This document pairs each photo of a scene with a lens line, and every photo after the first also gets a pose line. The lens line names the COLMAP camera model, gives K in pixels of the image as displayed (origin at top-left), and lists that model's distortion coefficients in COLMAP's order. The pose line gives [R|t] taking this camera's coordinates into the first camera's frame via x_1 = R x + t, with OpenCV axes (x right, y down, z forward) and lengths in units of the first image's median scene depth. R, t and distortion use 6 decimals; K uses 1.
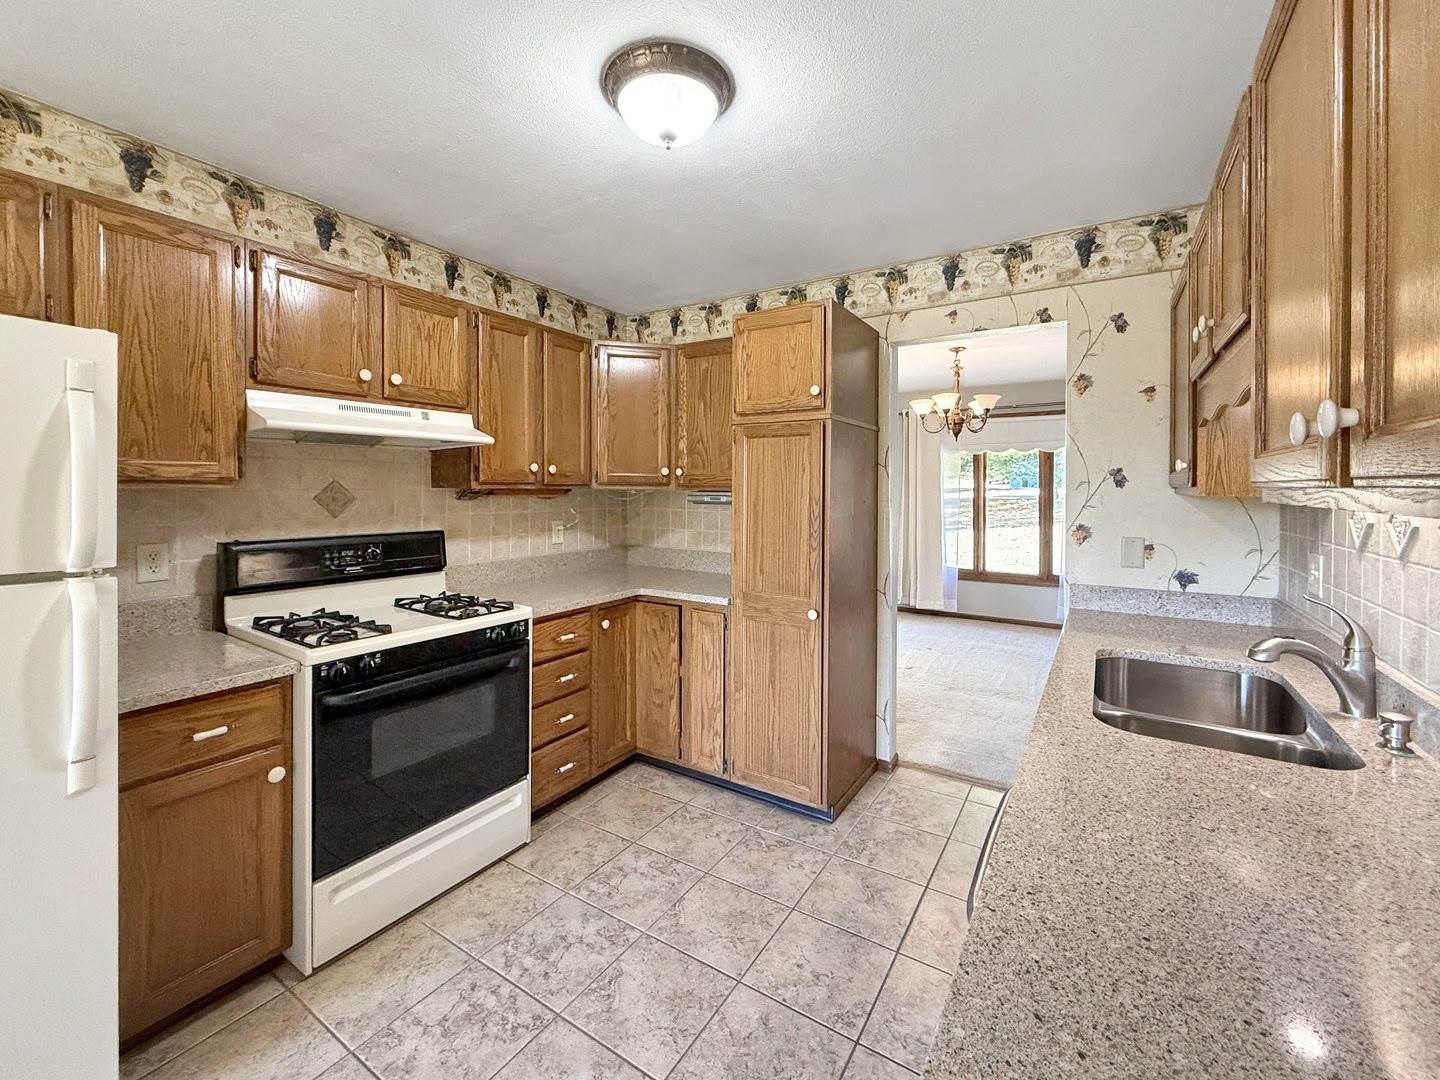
lens RADIAL K [[600.3, 0, 715.3], [0, 600.3, 491.4], [0, 0, 1]] dist [-0.000046, 0.000404]
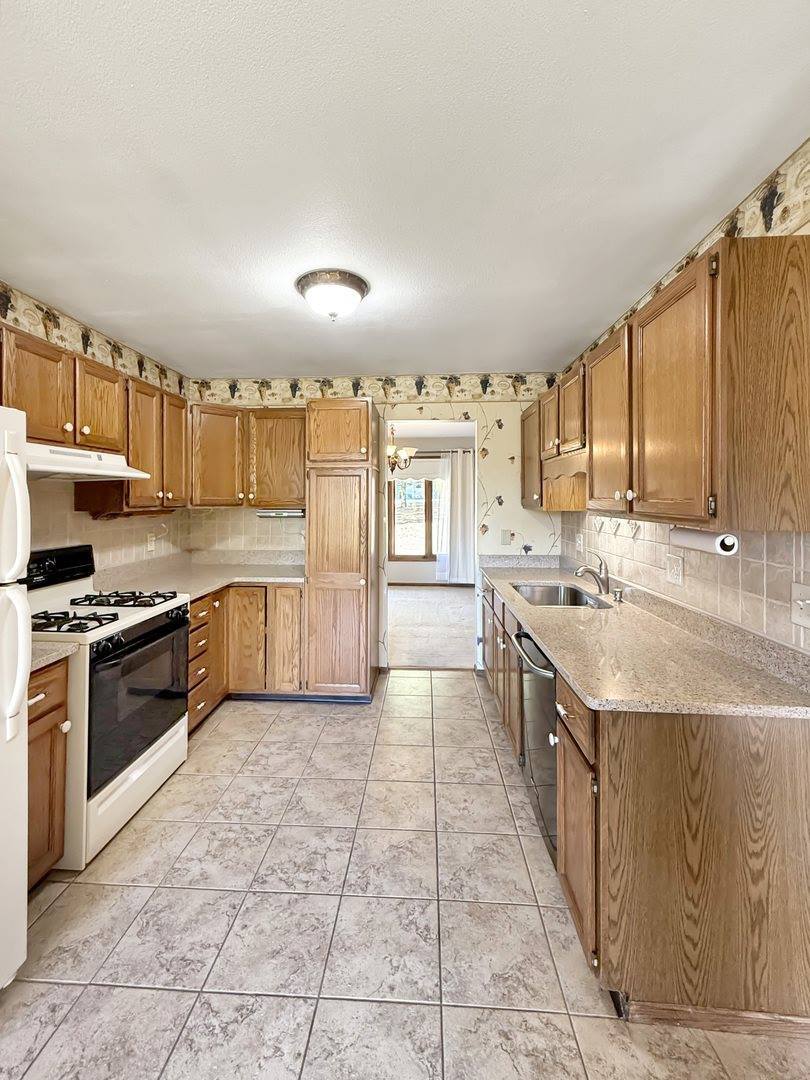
lens RADIAL K [[450.3, 0, 398.3], [0, 450.3, 504.6], [0, 0, 1]] dist [-0.000046, 0.000404]
pose [[0.878669, -0.009558, 0.477337, -0.346989], [0.007382, 0.999952, 0.006435, -0.021999], [-0.477375, -0.002131, 0.878697, -0.166086]]
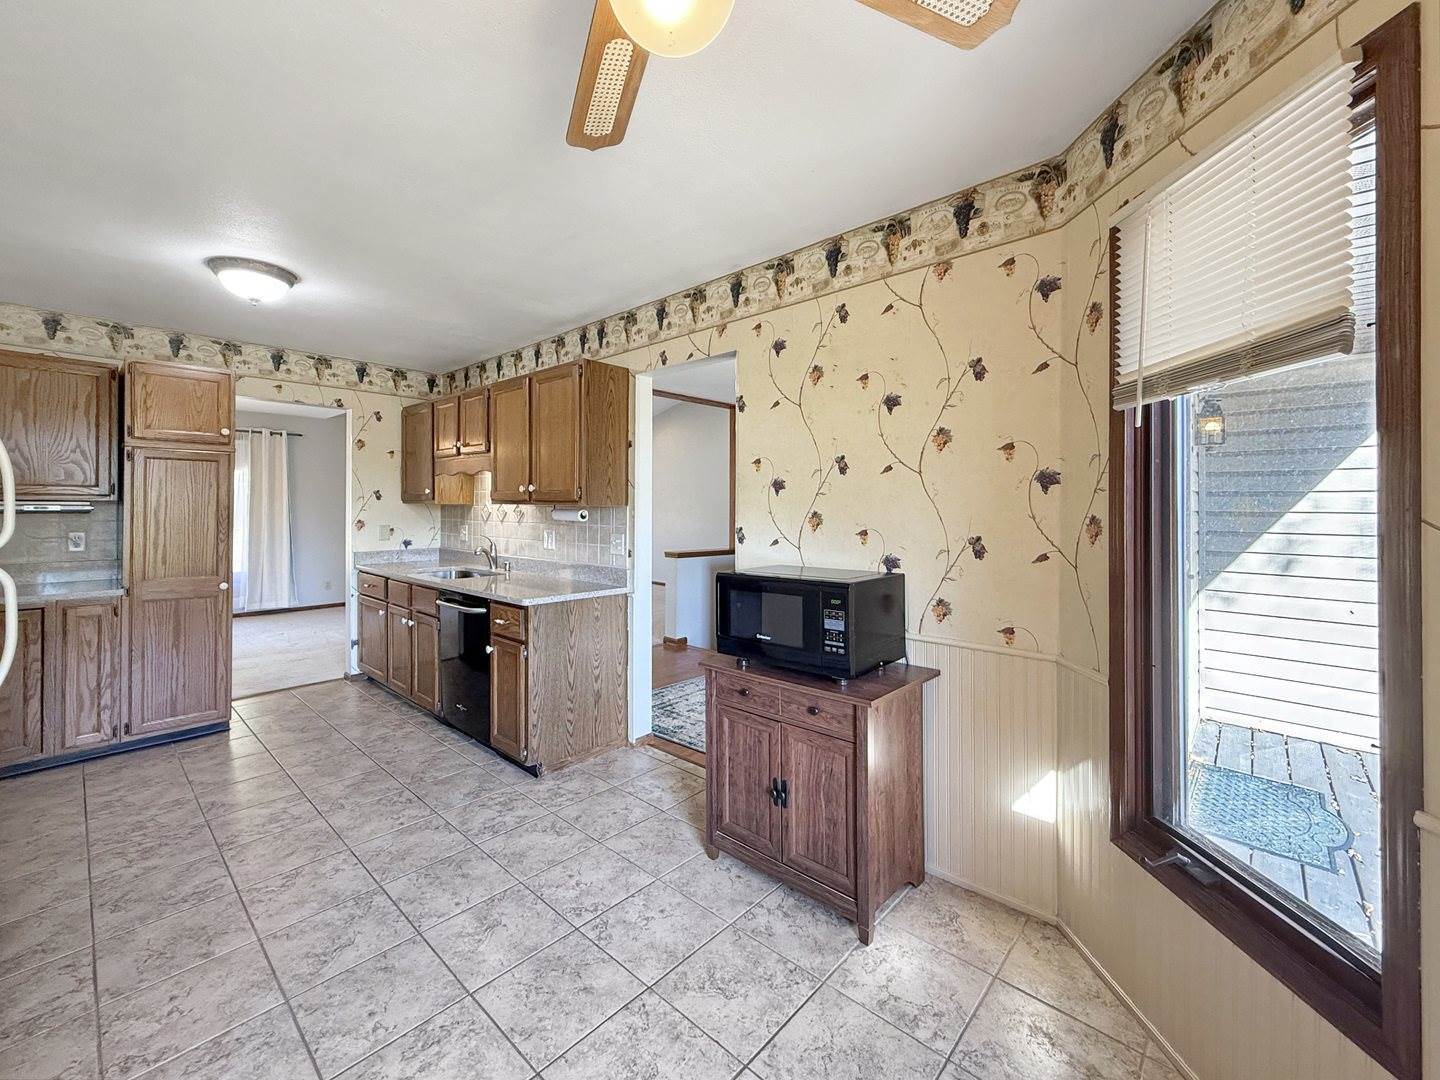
lens RADIAL K [[600.3, 0, 721.5], [0, 600.3, 500.1], [0, 0, 1]] dist [-0.000046, 0.000404]
pose [[0.159146, 0.009476, 0.987210, -1.069879], [0.003228, 0.999944, -0.010118, 0.015896], [-0.987250, 0.004796, 0.159106, -0.414221]]
